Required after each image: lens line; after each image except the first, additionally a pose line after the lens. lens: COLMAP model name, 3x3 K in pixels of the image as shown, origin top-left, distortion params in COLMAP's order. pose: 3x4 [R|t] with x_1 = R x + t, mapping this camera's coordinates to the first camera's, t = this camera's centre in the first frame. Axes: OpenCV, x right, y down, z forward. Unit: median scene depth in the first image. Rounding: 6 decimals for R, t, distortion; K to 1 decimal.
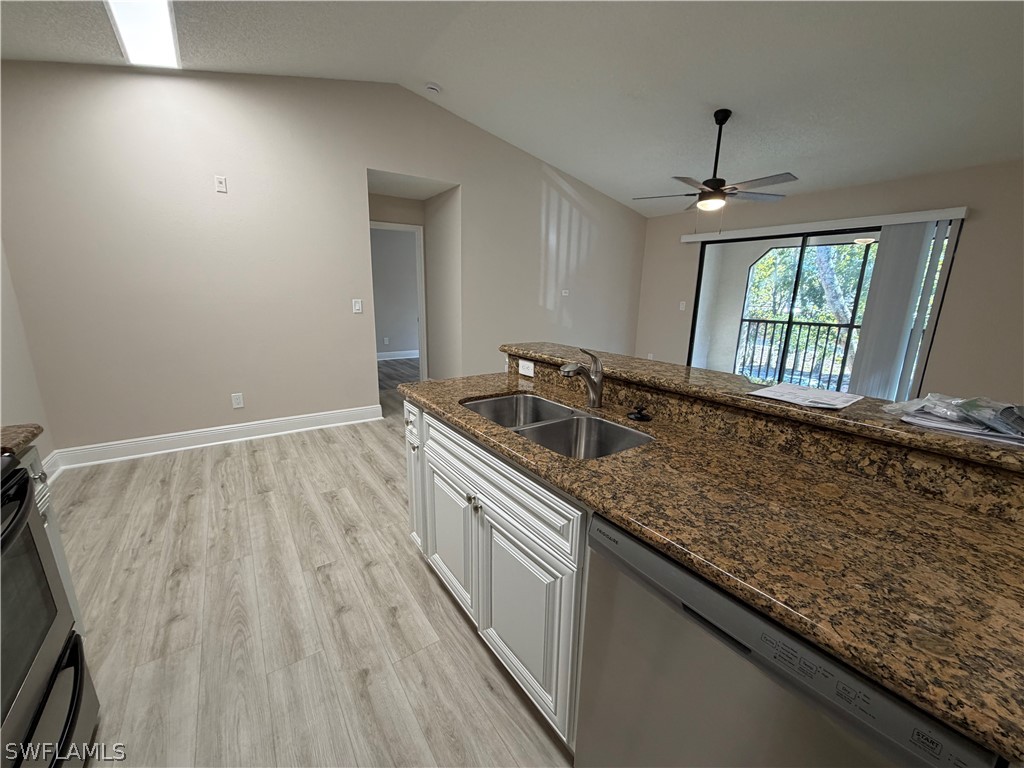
lens RADIAL K [[407.6, 0, 510.8], [0, 407.6, 384.7], [0, 0, 1]] dist [-0.000478, -0.000048]
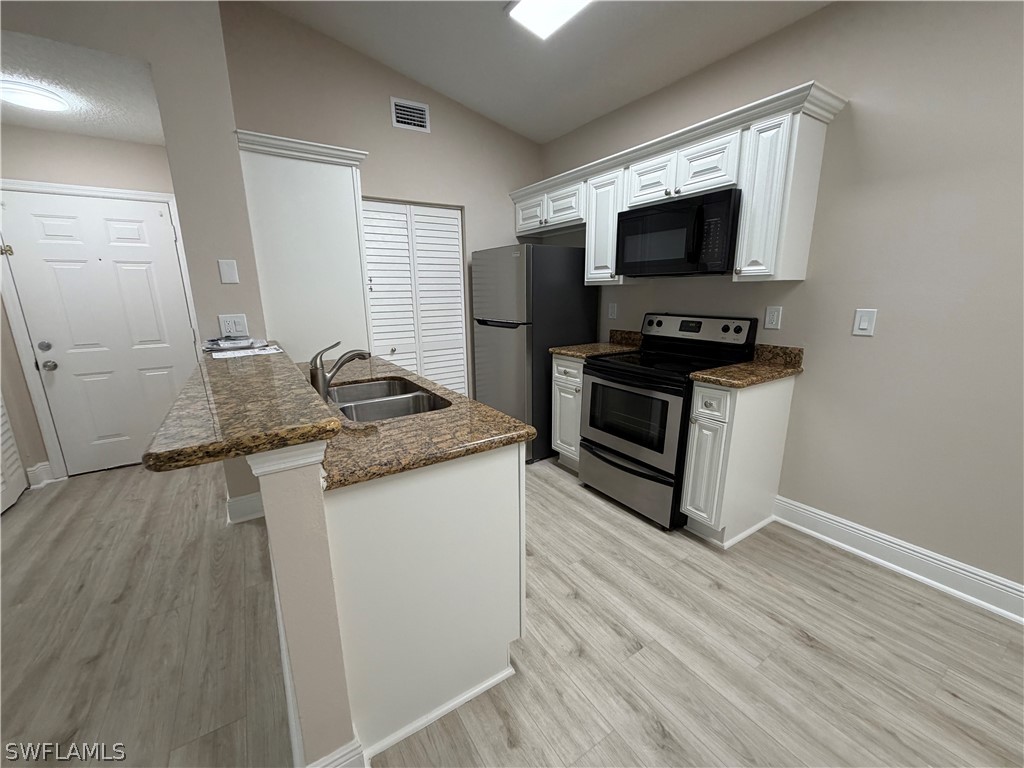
lens RADIAL K [[407.6, 0, 509.3], [0, 407.6, 386.9], [0, 0, 1]] dist [-0.000478, -0.000048]
pose [[-0.999529, -0.010850, 0.028718, -0.142267], [0.003007, 0.896368, 0.443300, -0.206813], [-0.030552, 0.443177, -0.895913, 0.897011]]
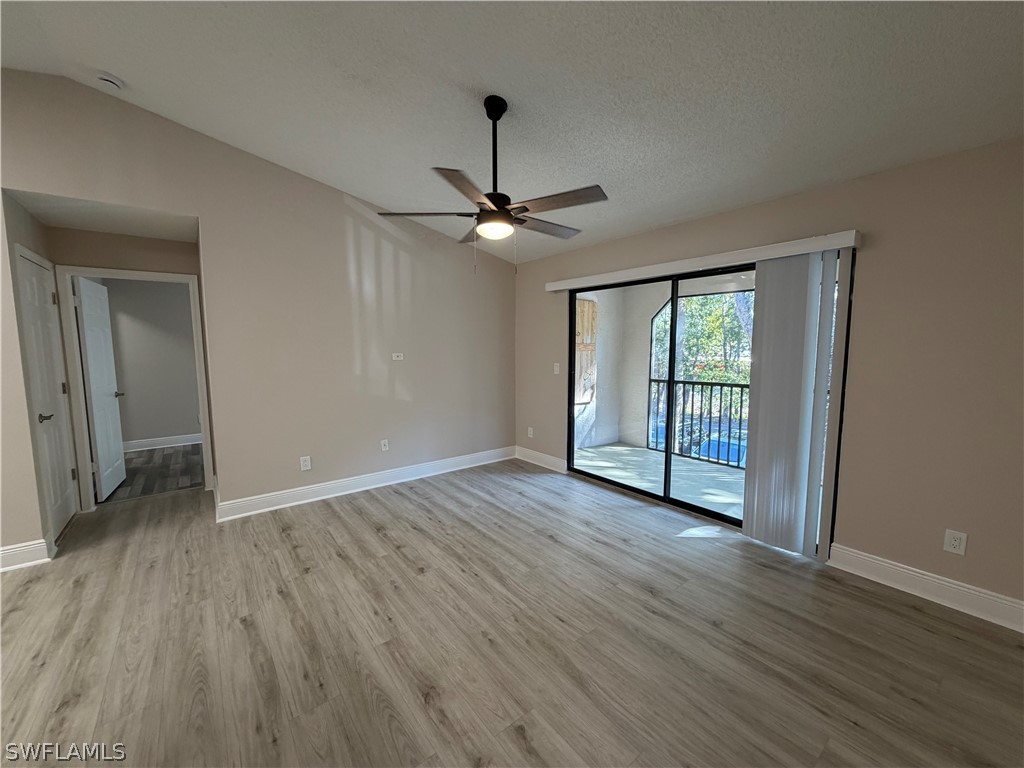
lens RADIAL K [[407.6, 0, 510.4], [0, 407.6, 385.4], [0, 0, 1]] dist [-0.000478, -0.000048]
pose [[0.997934, -0.027557, 0.058044, 0.489111], [0.034826, 0.991135, -0.128211, -0.106033], [-0.053997, 0.129968, 0.990047, 0.379473]]
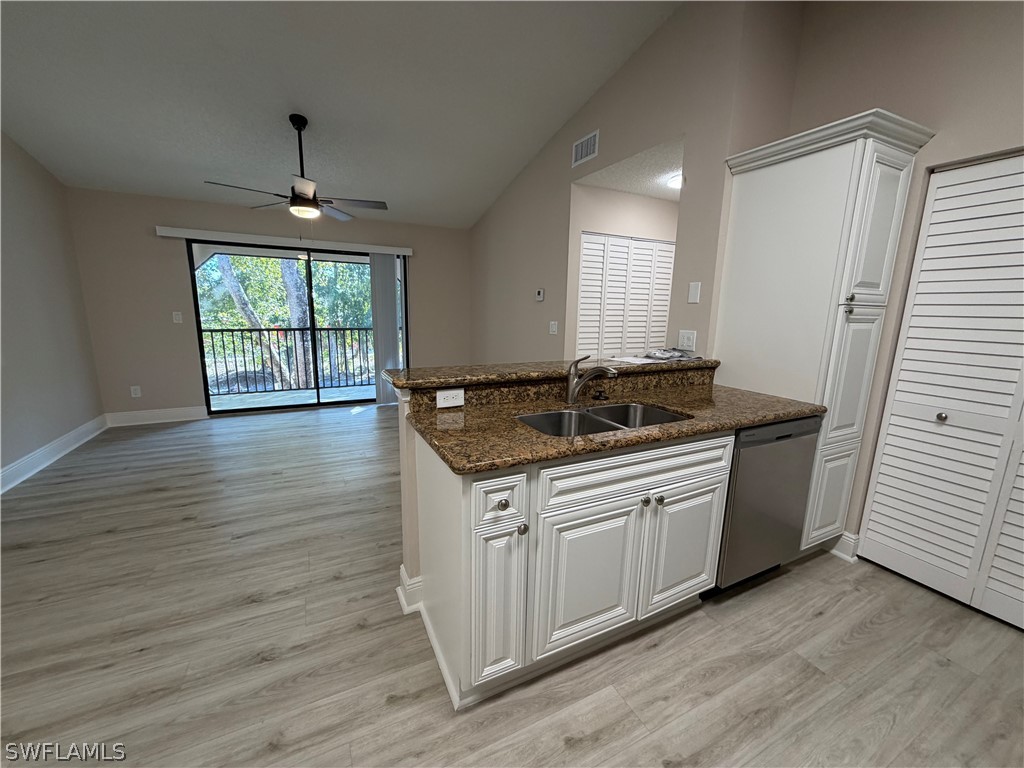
lens RADIAL K [[407.6, 0, 508.7], [0, 407.6, 385.2], [0, 0, 1]] dist [-0.000478, -0.000048]
pose [[0.143330, -0.198303, 0.969604, -0.469028], [0.207956, 0.963882, 0.166392, -0.113219], [-0.967580, 0.177786, 0.179392, 0.453548]]
